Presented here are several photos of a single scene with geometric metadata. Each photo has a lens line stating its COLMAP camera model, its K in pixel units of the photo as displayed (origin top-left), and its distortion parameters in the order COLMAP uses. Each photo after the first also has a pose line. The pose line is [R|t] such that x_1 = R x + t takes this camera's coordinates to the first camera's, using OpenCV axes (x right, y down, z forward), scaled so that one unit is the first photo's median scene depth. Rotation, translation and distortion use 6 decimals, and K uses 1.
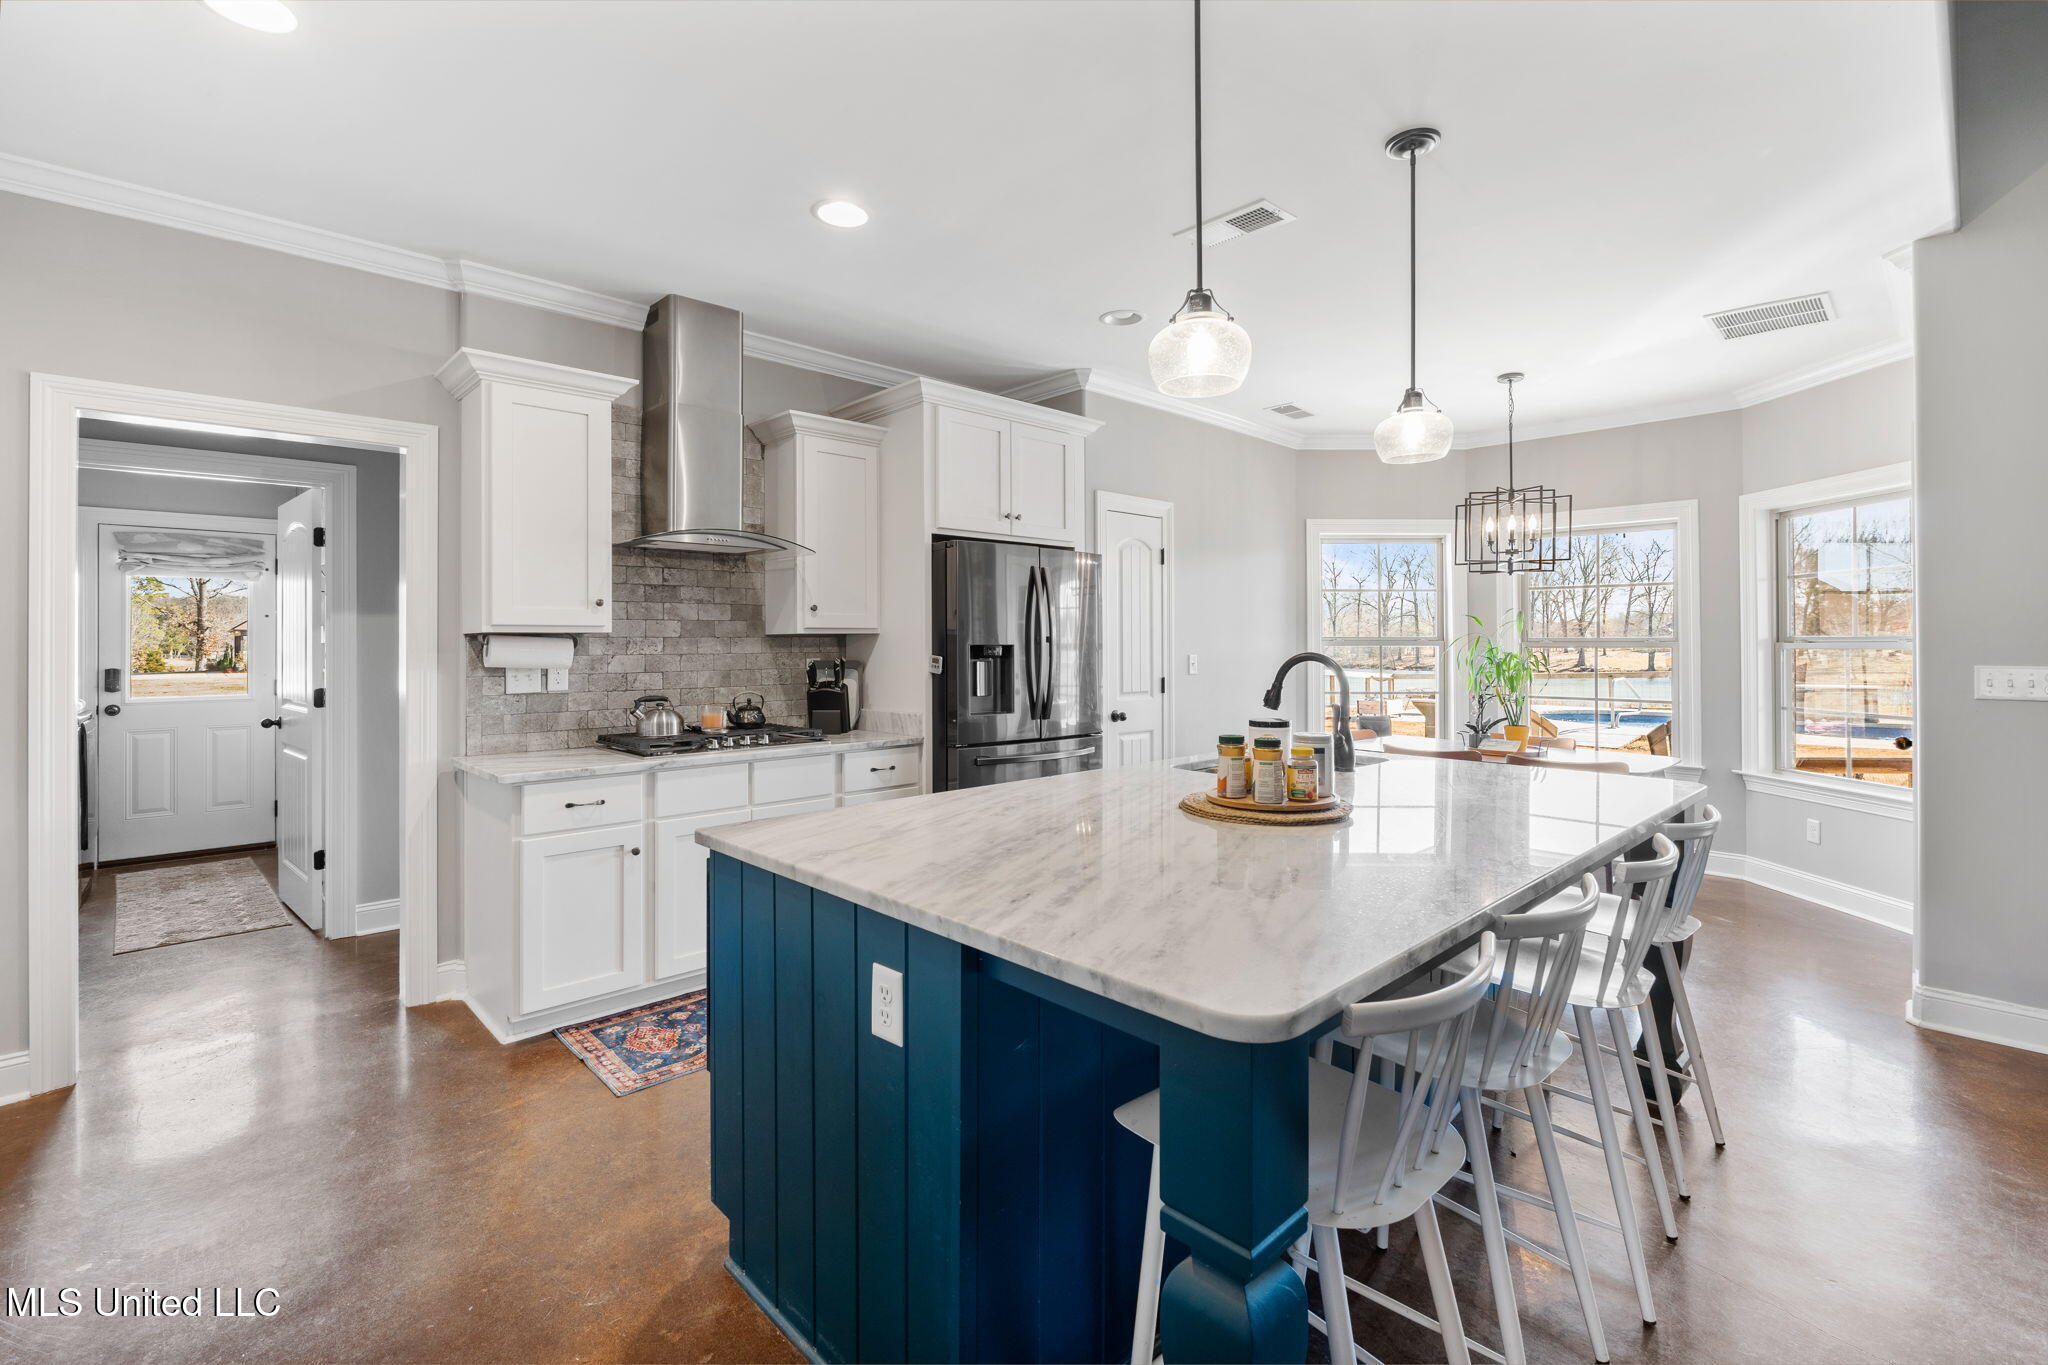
lens RADIAL K [[926.3, 0, 1024.0], [0, 926.3, 682.5], [0, 0, 1]] dist [0.000110, -0.000149]
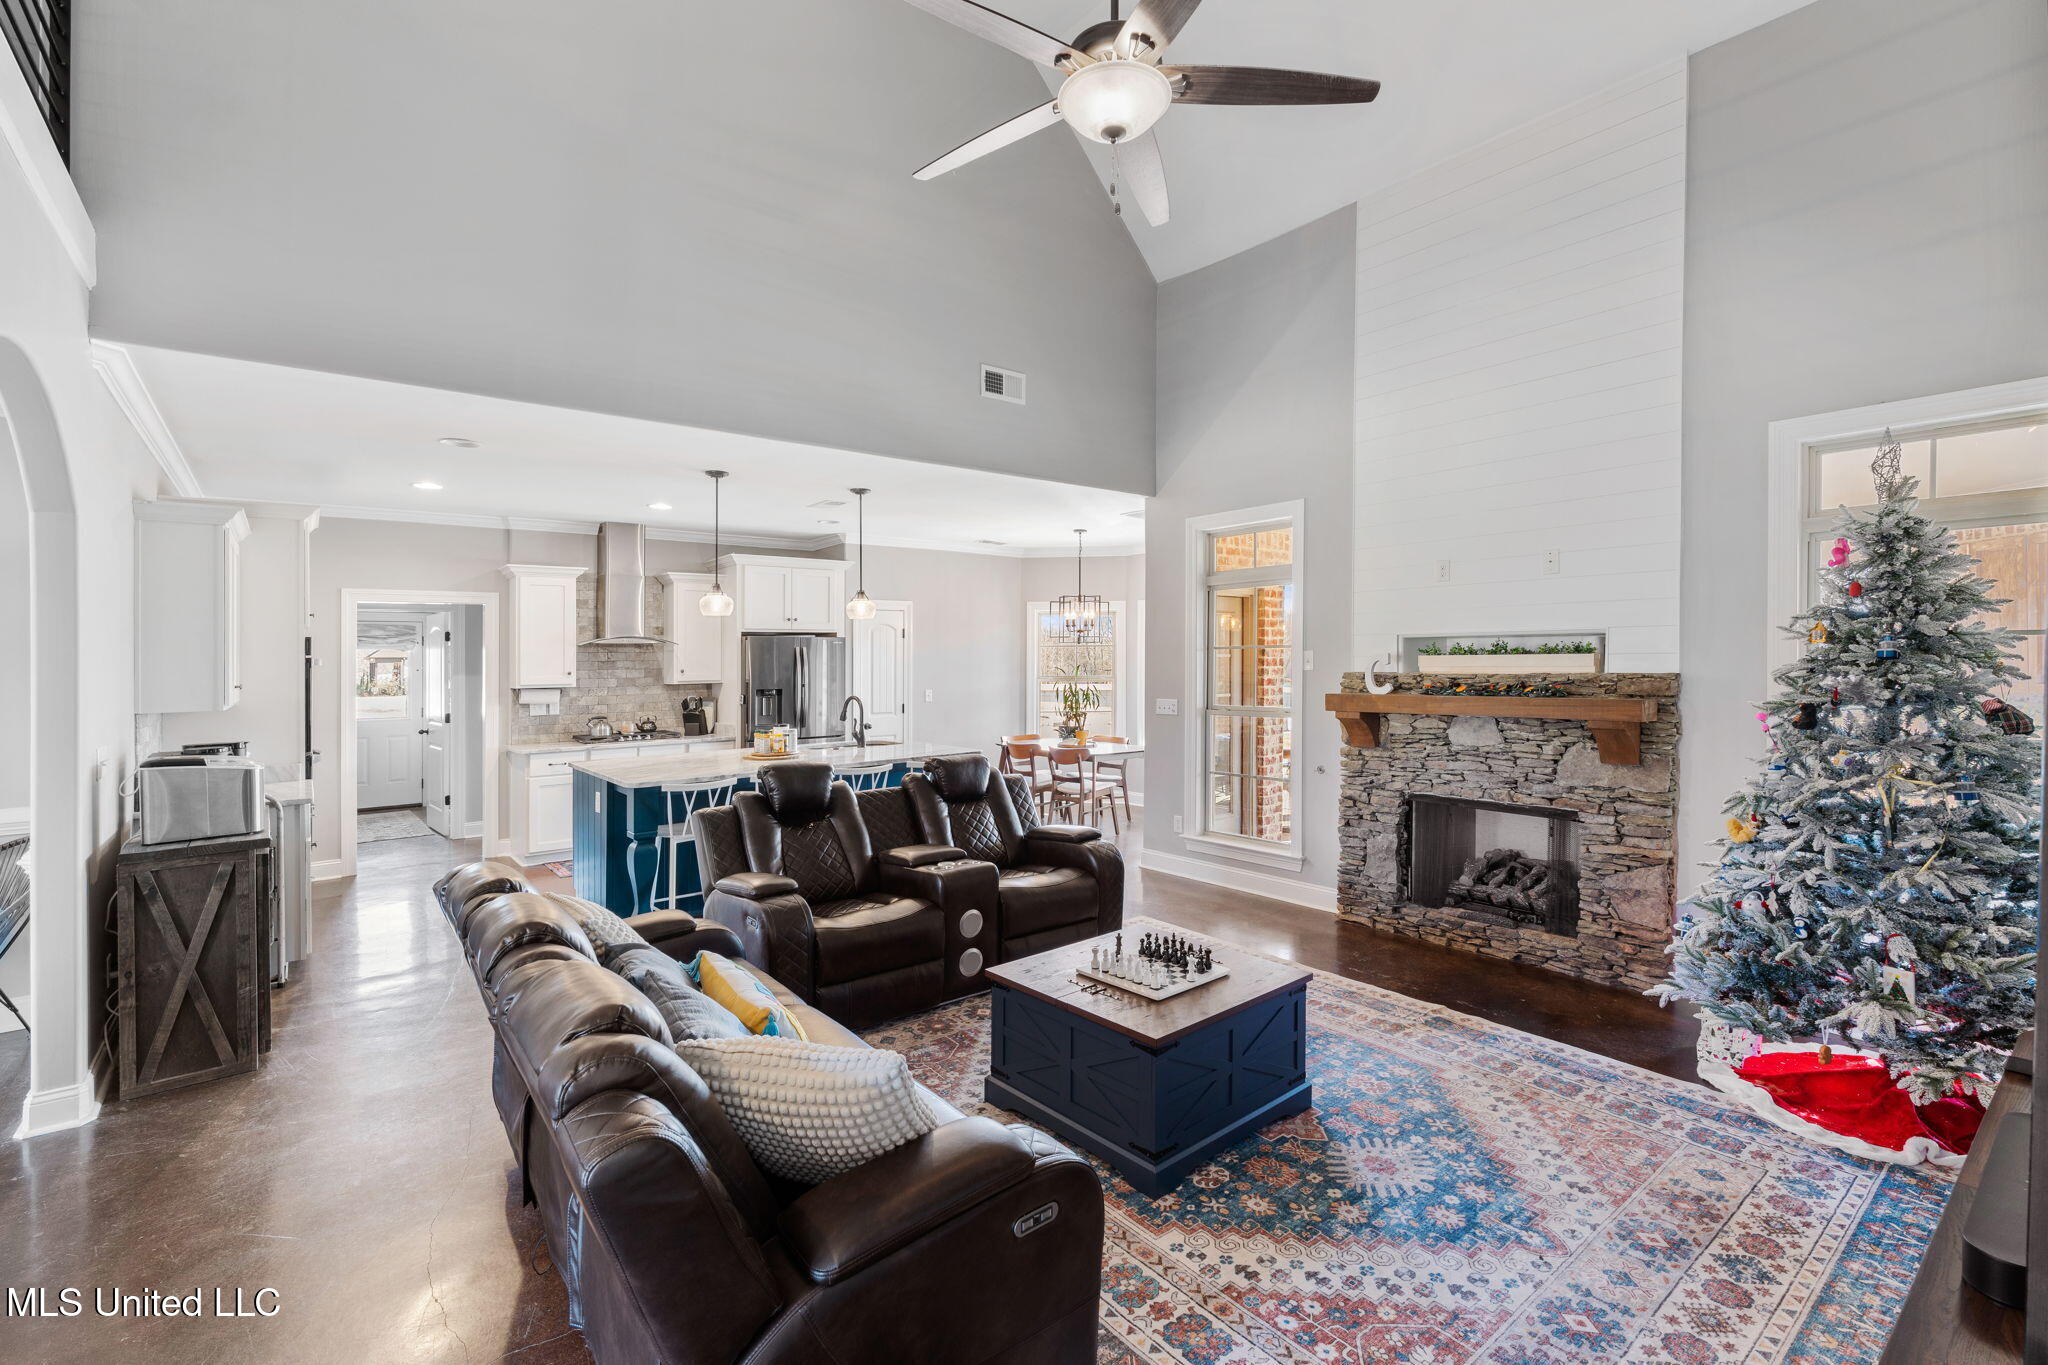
lens RADIAL K [[951.4, 0, 1024.0], [0, 951.4, 682.5], [0, 0, 1]] dist [-0.001583, -0.000116]
pose [[0.994974, -0.009191, -0.099708, 0.701341], [0.007487, 0.999820, -0.017459, -0.015726], [0.099850, 0.016624, 0.994864, -0.944148]]
